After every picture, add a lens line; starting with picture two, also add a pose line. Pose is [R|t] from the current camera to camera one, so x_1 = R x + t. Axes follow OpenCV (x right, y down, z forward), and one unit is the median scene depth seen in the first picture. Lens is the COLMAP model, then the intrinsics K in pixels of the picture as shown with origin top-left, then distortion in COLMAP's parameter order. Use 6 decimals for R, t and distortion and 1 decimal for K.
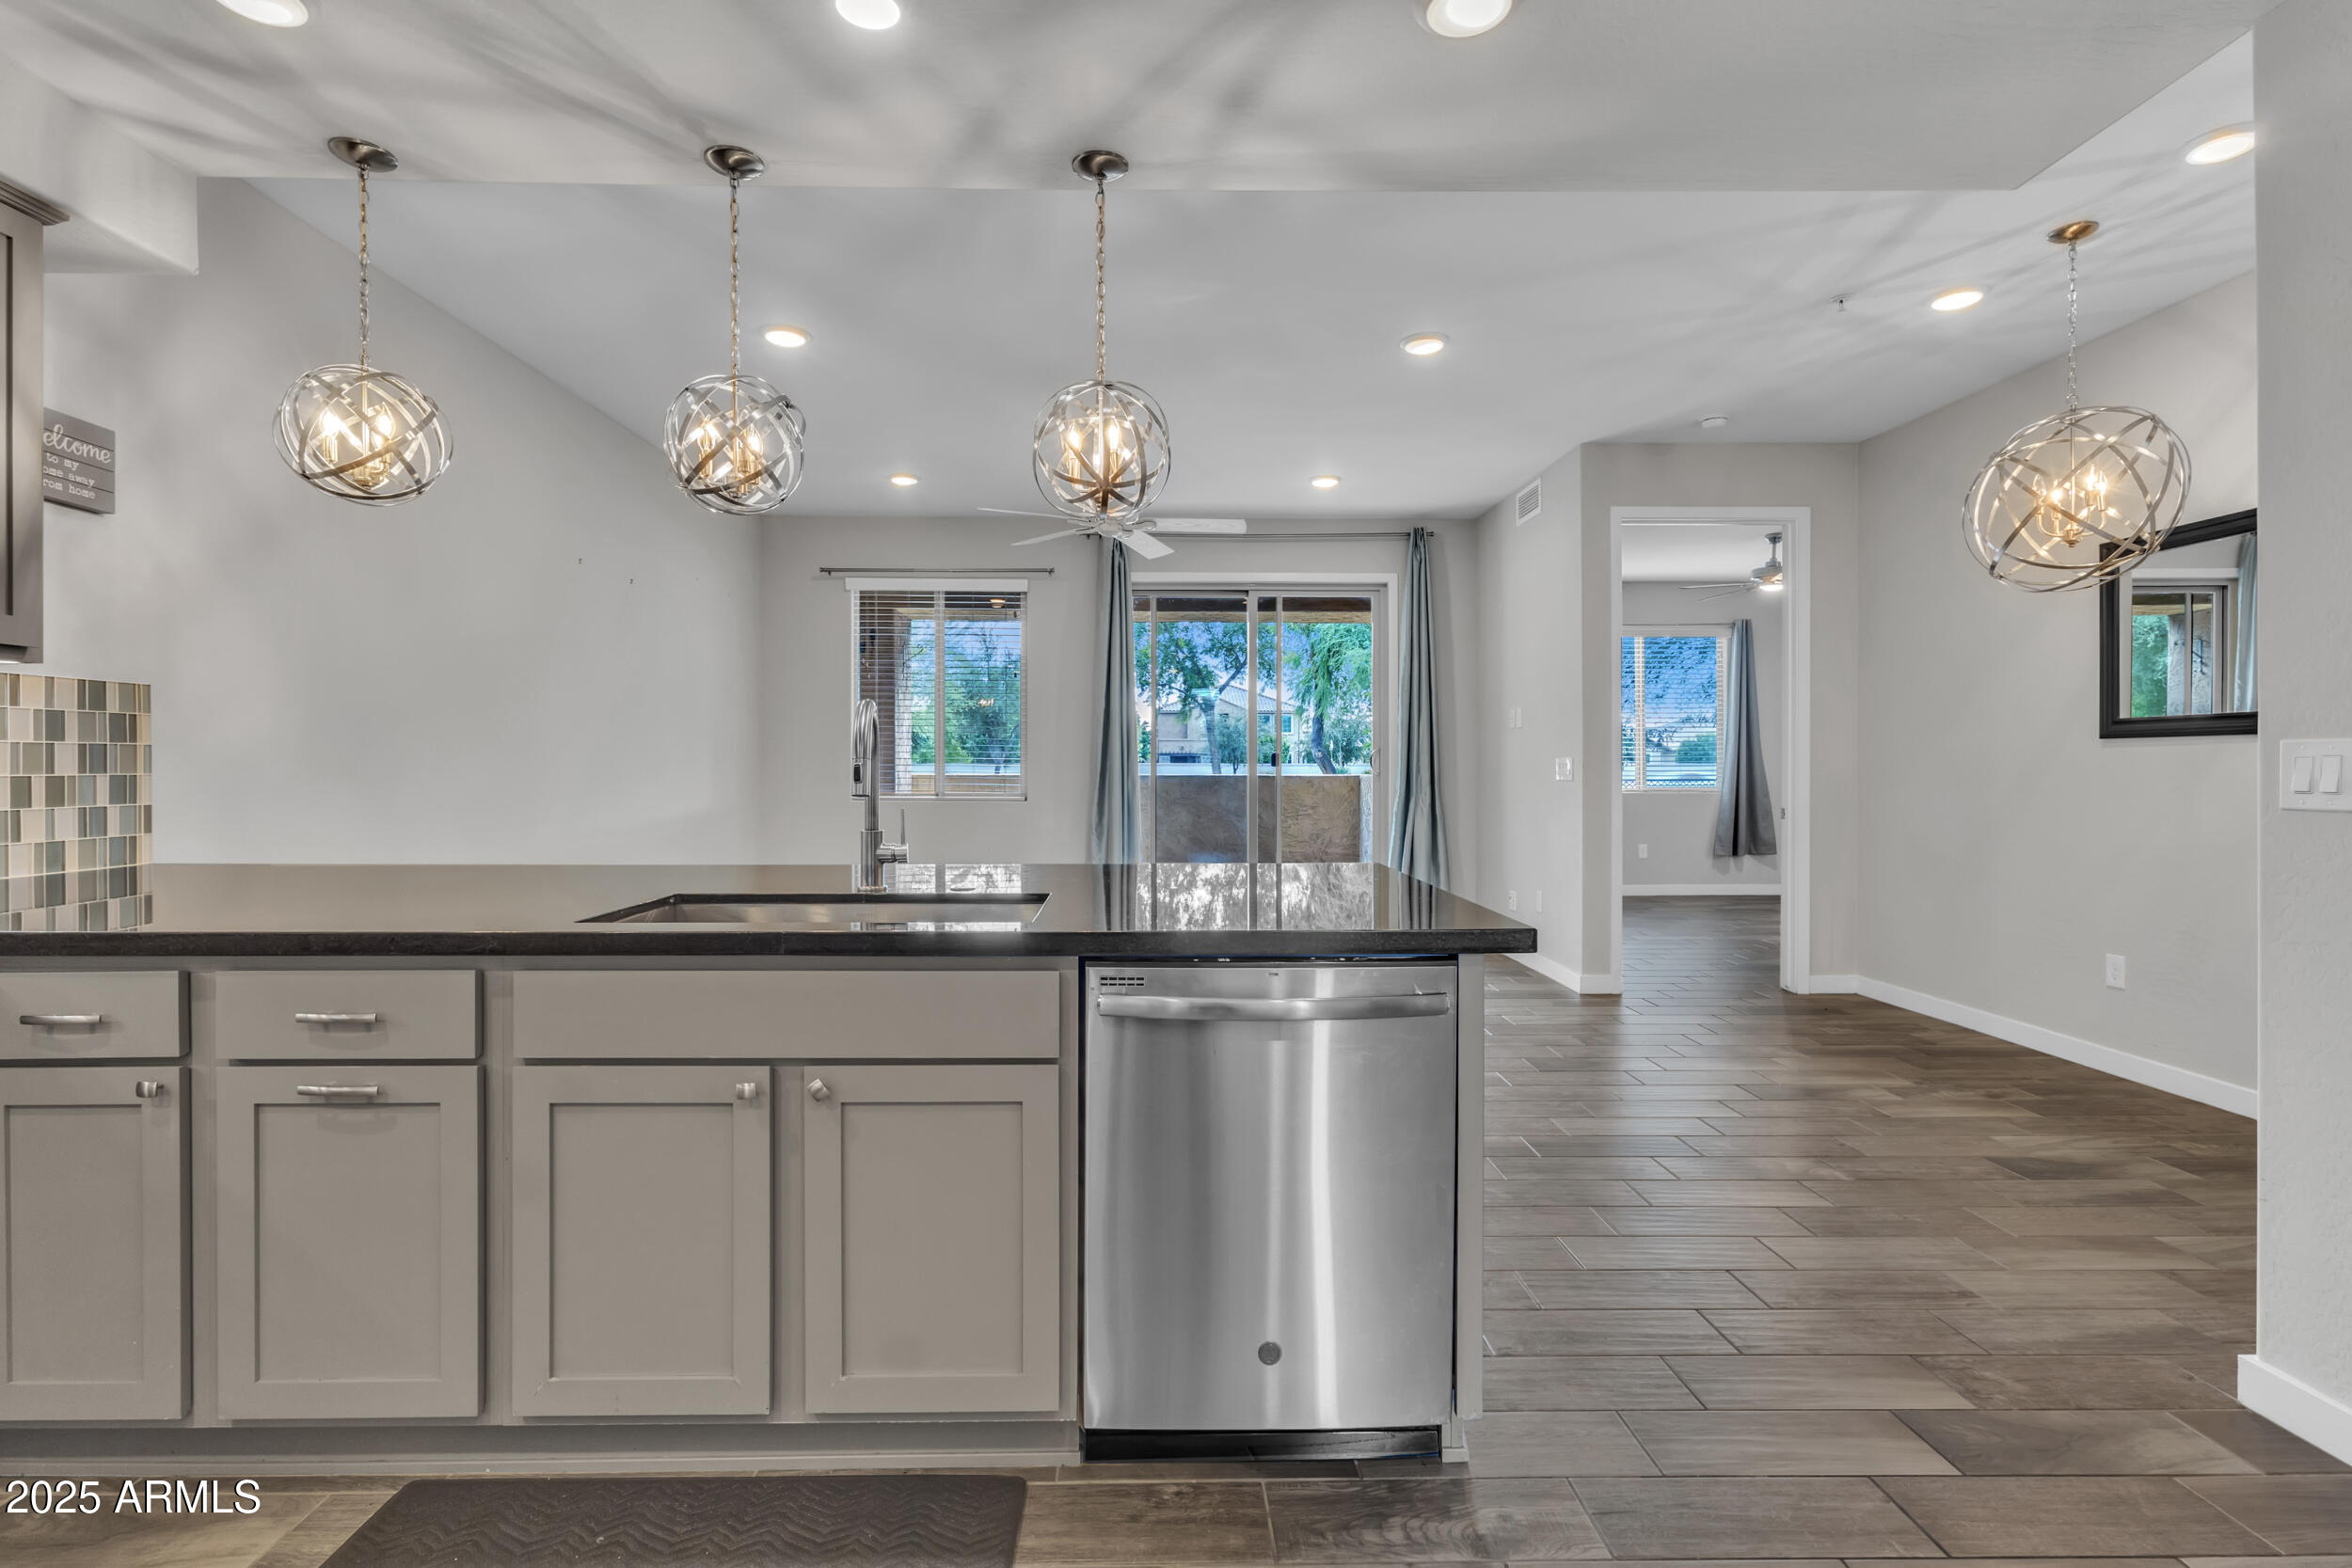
lens RADIAL K [[1073.1, 0, 1157.3], [0, 1073.1, 776.3], [0, 0, 1]] dist [-0.001994, -0.000319]
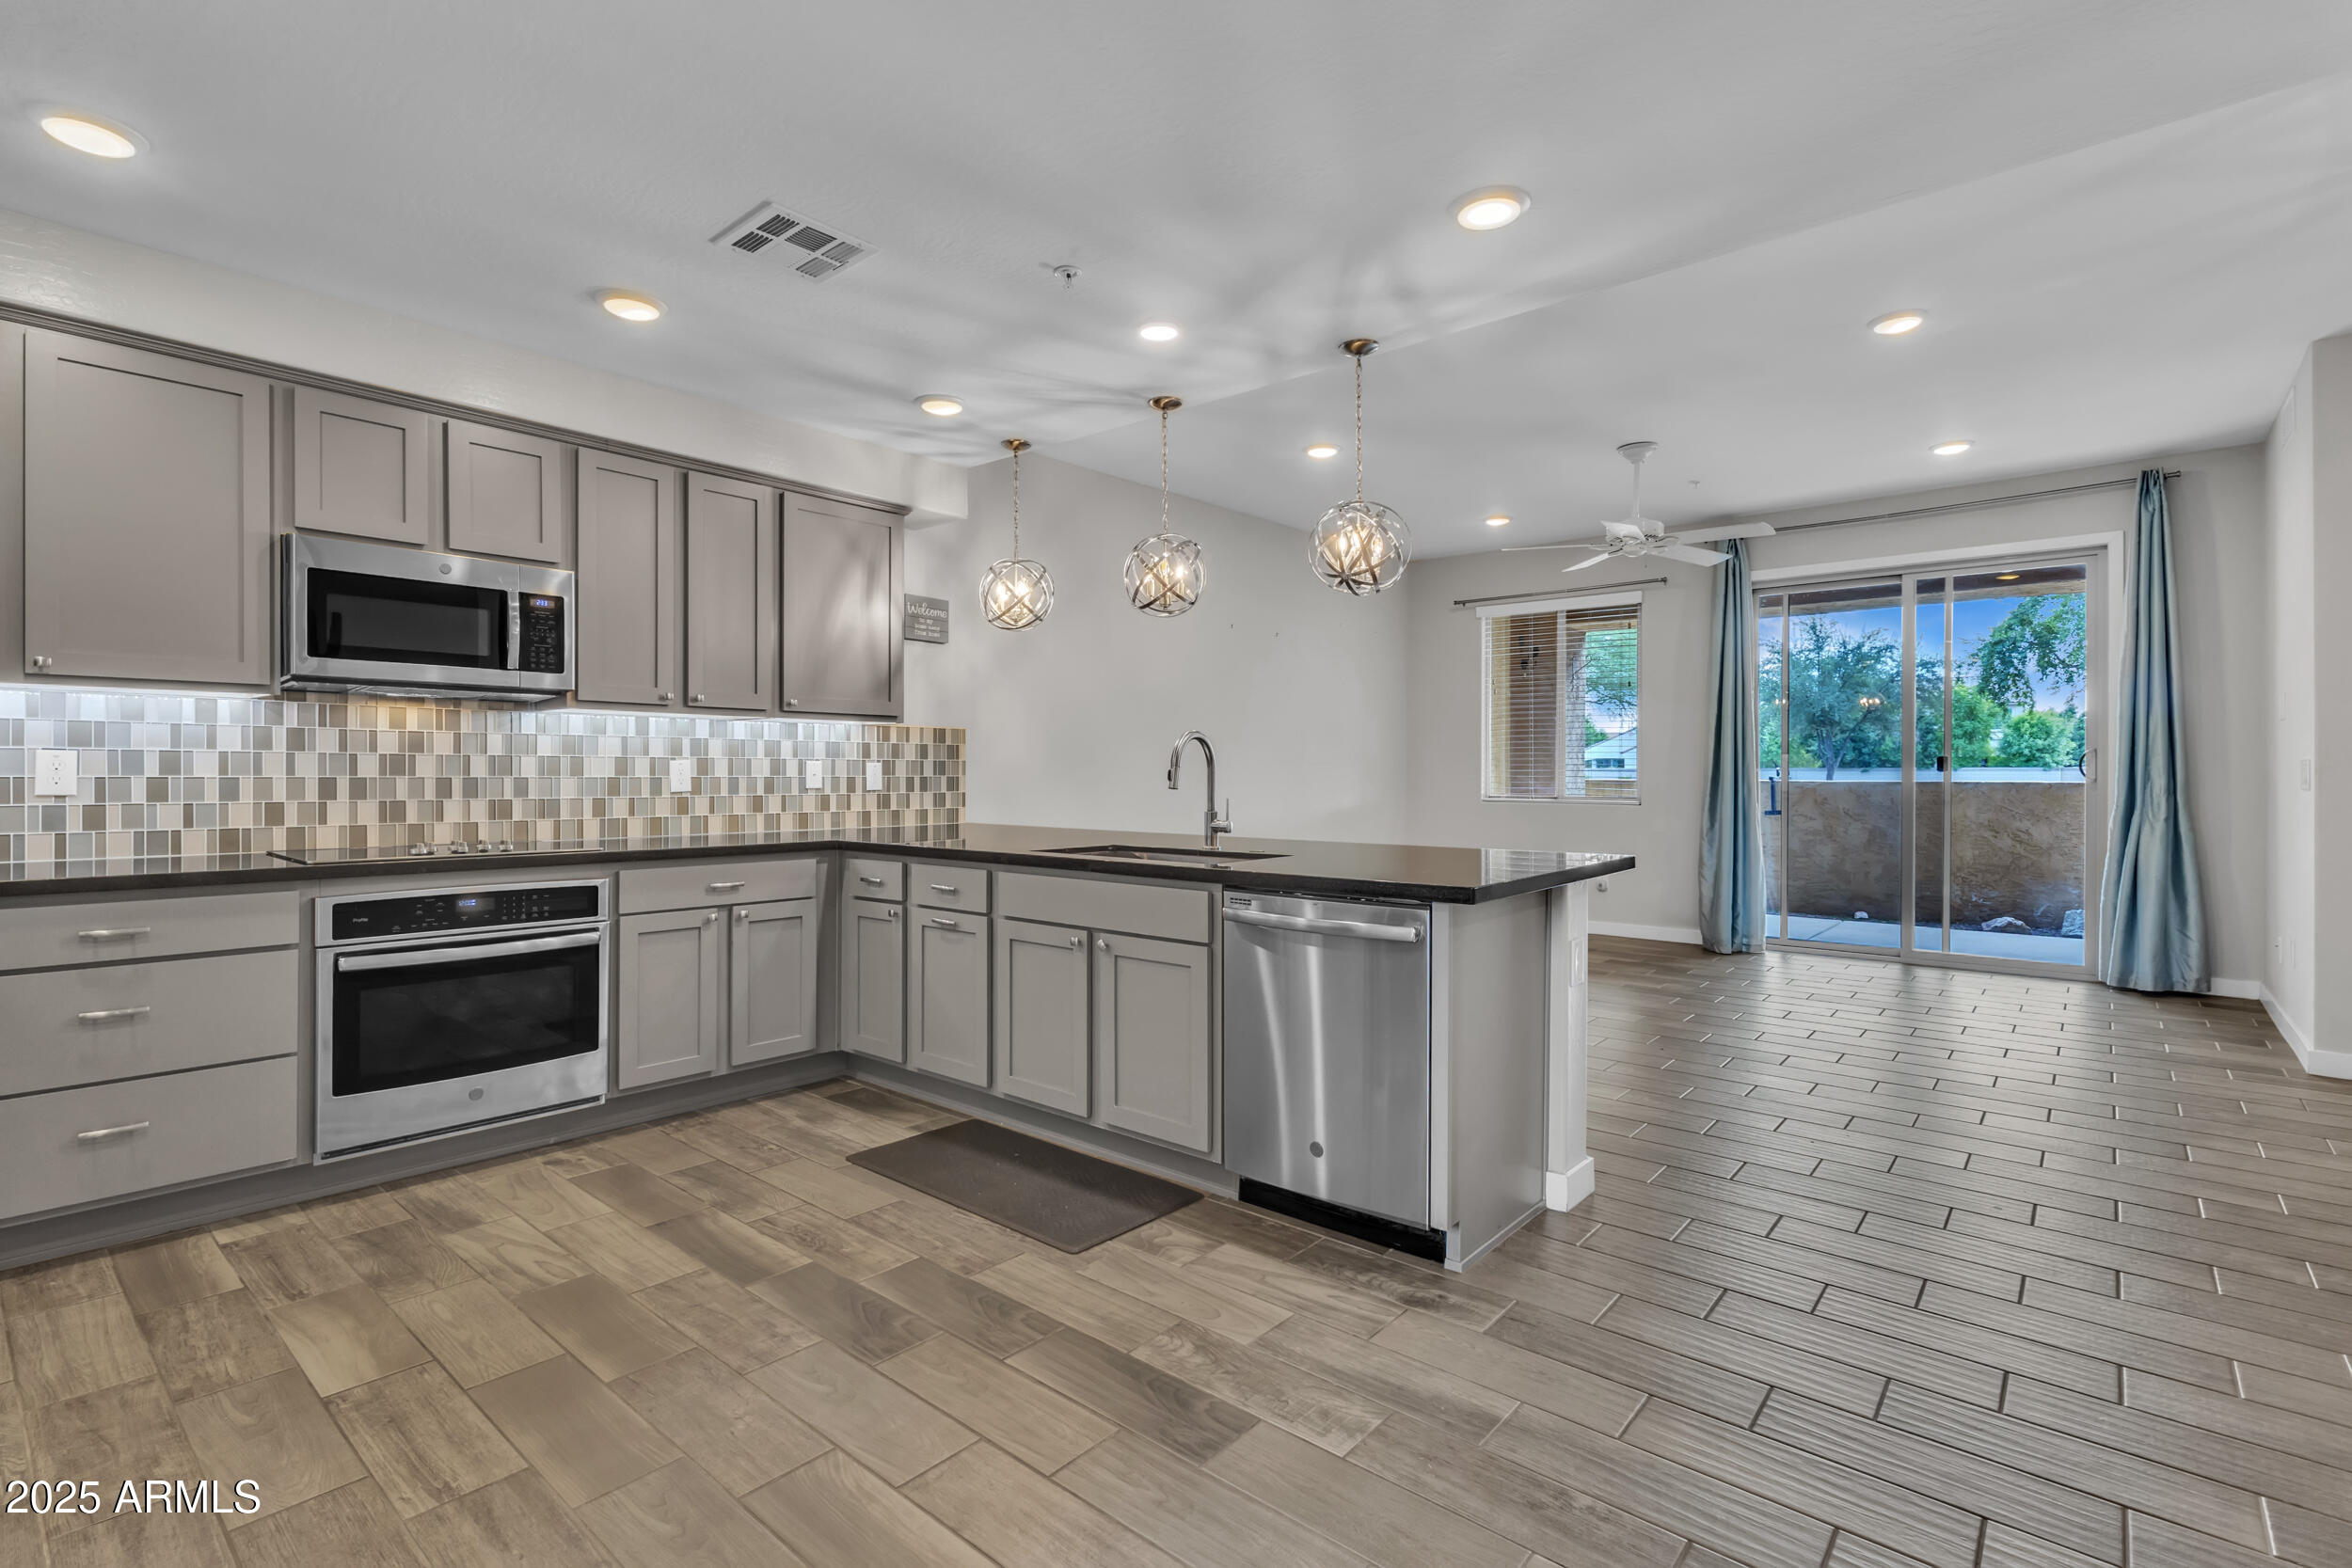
lens RADIAL K [[1073.1, 0, 1157.3], [0, 1073.1, 776.3], [0, 0, 1]] dist [-0.001994, -0.000319]
pose [[0.742906, 0.002301, -0.669391, 0.650924], [-0.006374, 0.999973, -0.003636, 0.003673], [0.669365, 0.006968, 0.742901, -0.208615]]
